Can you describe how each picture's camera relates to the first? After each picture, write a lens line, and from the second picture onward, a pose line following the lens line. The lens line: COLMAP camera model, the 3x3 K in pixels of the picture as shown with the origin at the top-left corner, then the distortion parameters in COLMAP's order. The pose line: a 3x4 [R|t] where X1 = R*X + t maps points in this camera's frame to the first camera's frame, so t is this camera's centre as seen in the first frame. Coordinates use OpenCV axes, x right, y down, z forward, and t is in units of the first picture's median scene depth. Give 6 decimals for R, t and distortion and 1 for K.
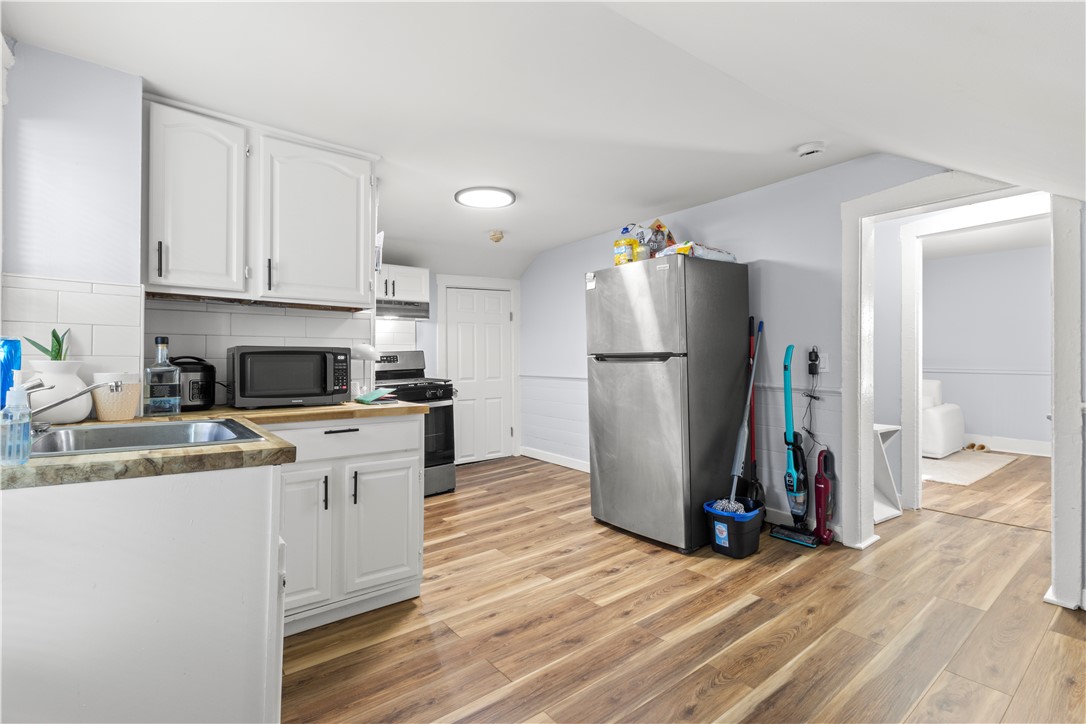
lens RADIAL K [[502.8, 0, 545.3], [0, 502.8, 355.6], [0, 0, 1]] dist [0.000305, 0.002429]
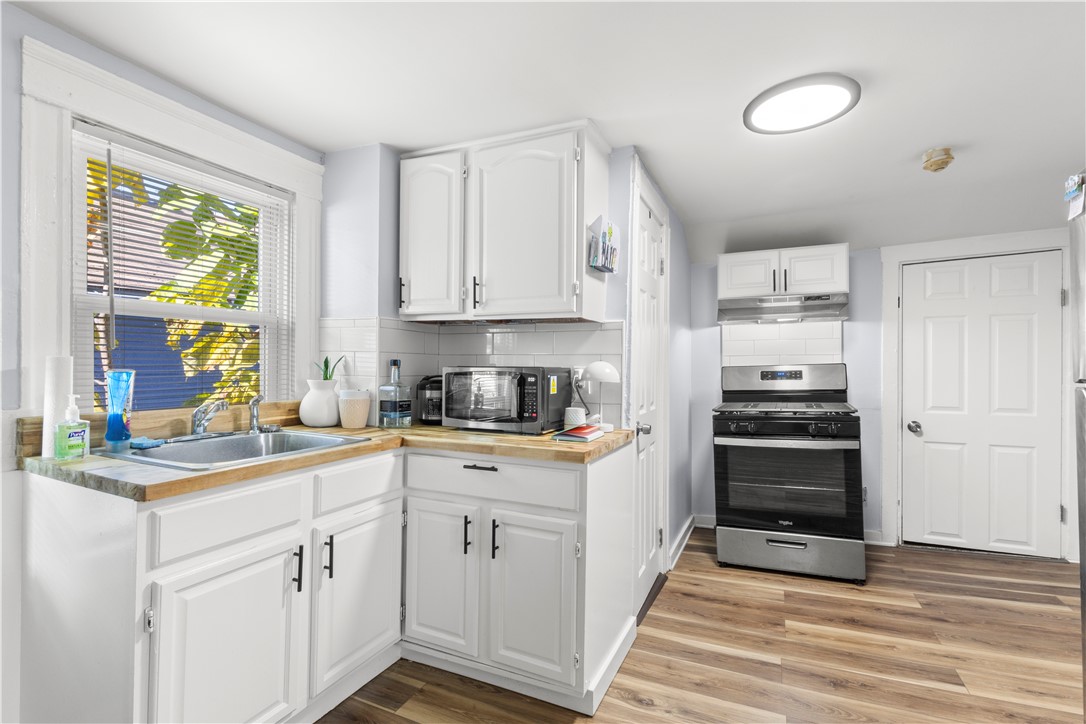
lens RADIAL K [[502.8, 0, 543.8], [0, 502.8, 366.6], [0, 0, 1]] dist [0.000305, 0.002429]
pose [[0.464197, 0.008726, -0.885689, 0.260012], [0.001390, 0.999943, 0.010580, -0.019550], [0.885731, -0.006142, 0.464158, 0.459666]]
